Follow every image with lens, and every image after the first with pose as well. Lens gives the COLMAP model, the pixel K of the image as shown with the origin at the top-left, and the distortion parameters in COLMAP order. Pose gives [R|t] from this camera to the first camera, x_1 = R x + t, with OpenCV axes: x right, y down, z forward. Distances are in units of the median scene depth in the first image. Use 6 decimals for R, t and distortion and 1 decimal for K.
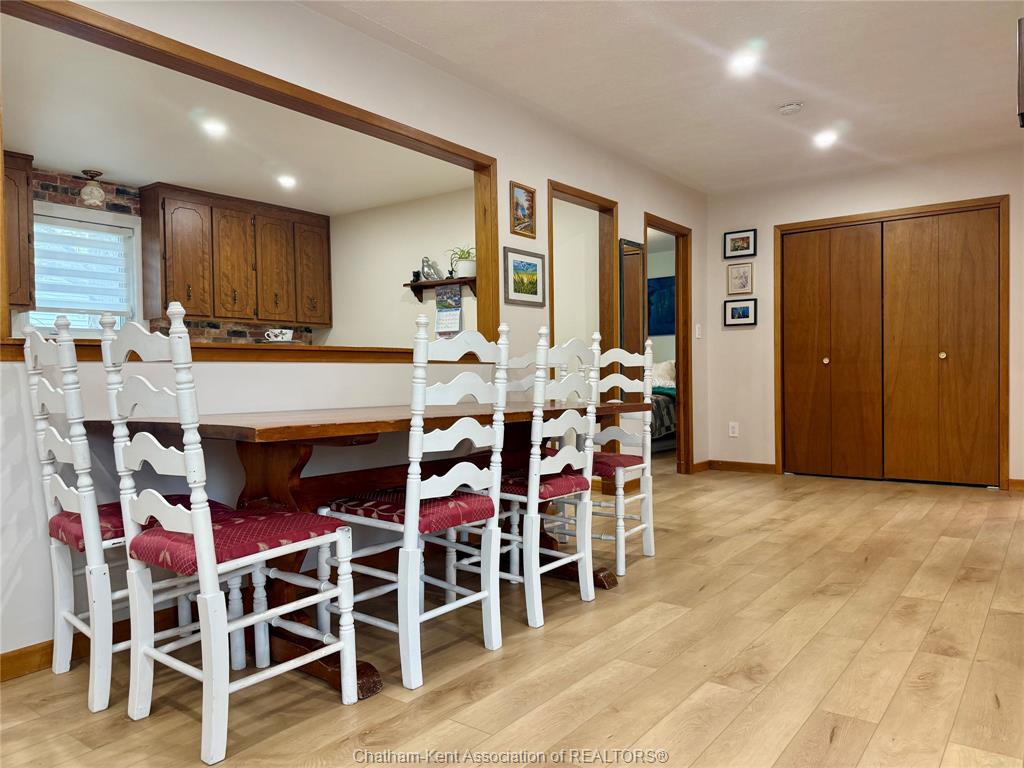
lens RADIAL K [[714.6, 0, 509.7], [0, 714.6, 392.3], [0, 0, 1]] dist [0.102152, -0.146621]
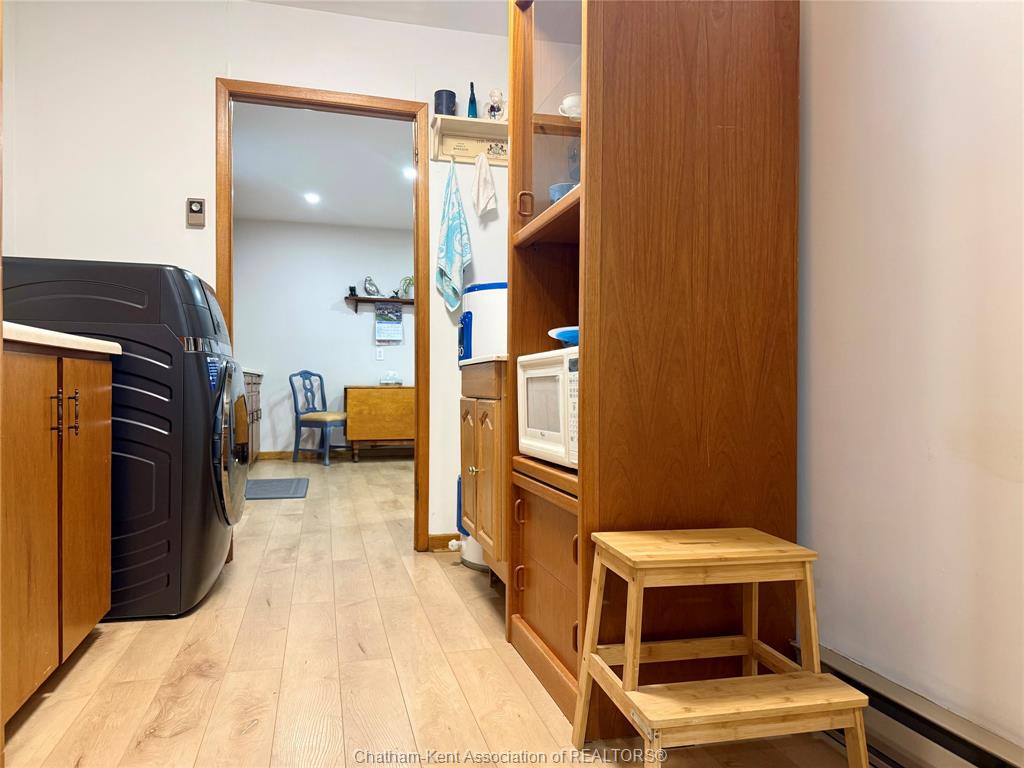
lens RADIAL K [[714.6, 0, 508.4], [0, 714.6, 384.0], [0, 0, 1]] dist [0.102152, -0.146621]
pose [[0.609487, 0.009384, 0.792740, -0.919538], [0.009263, 0.999777, -0.018956, 0.016578], [-0.792742, 0.018897, 0.609264, 0.081077]]
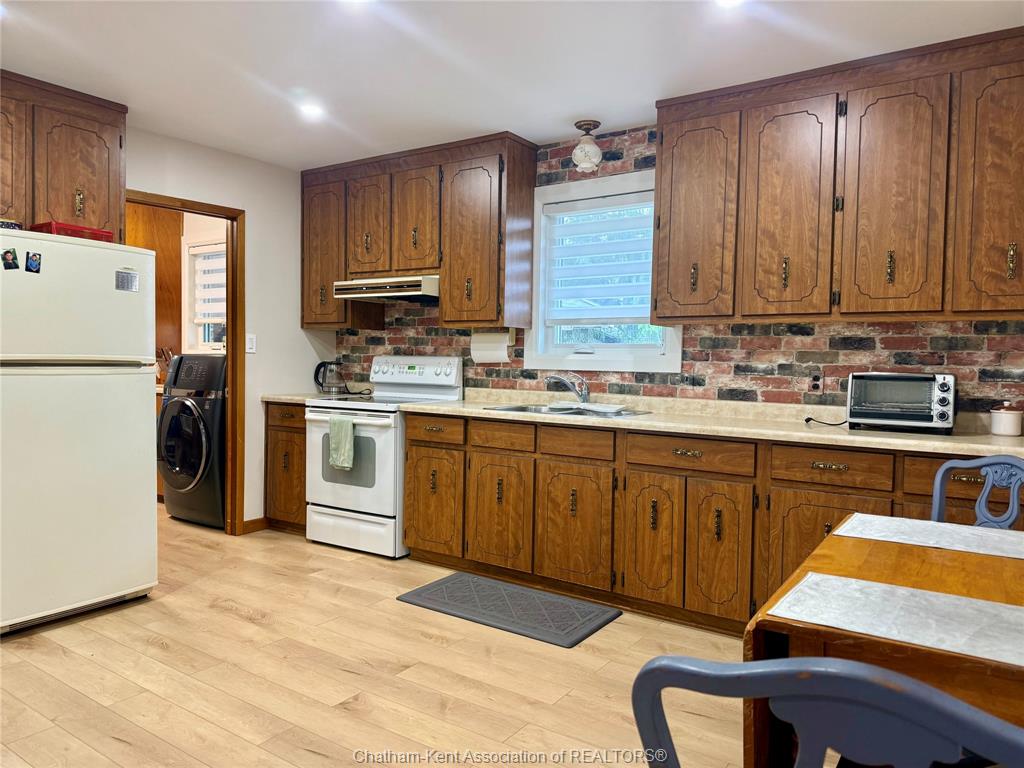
lens RADIAL K [[714.6, 0, 521.8], [0, 714.6, 388.1], [0, 0, 1]] dist [0.102152, -0.146621]
pose [[0.059705, 0.050585, -0.996934, 0.116611], [-0.045151, 0.997830, 0.047927, -0.067765], [0.997194, 0.042151, 0.061859, 0.787707]]
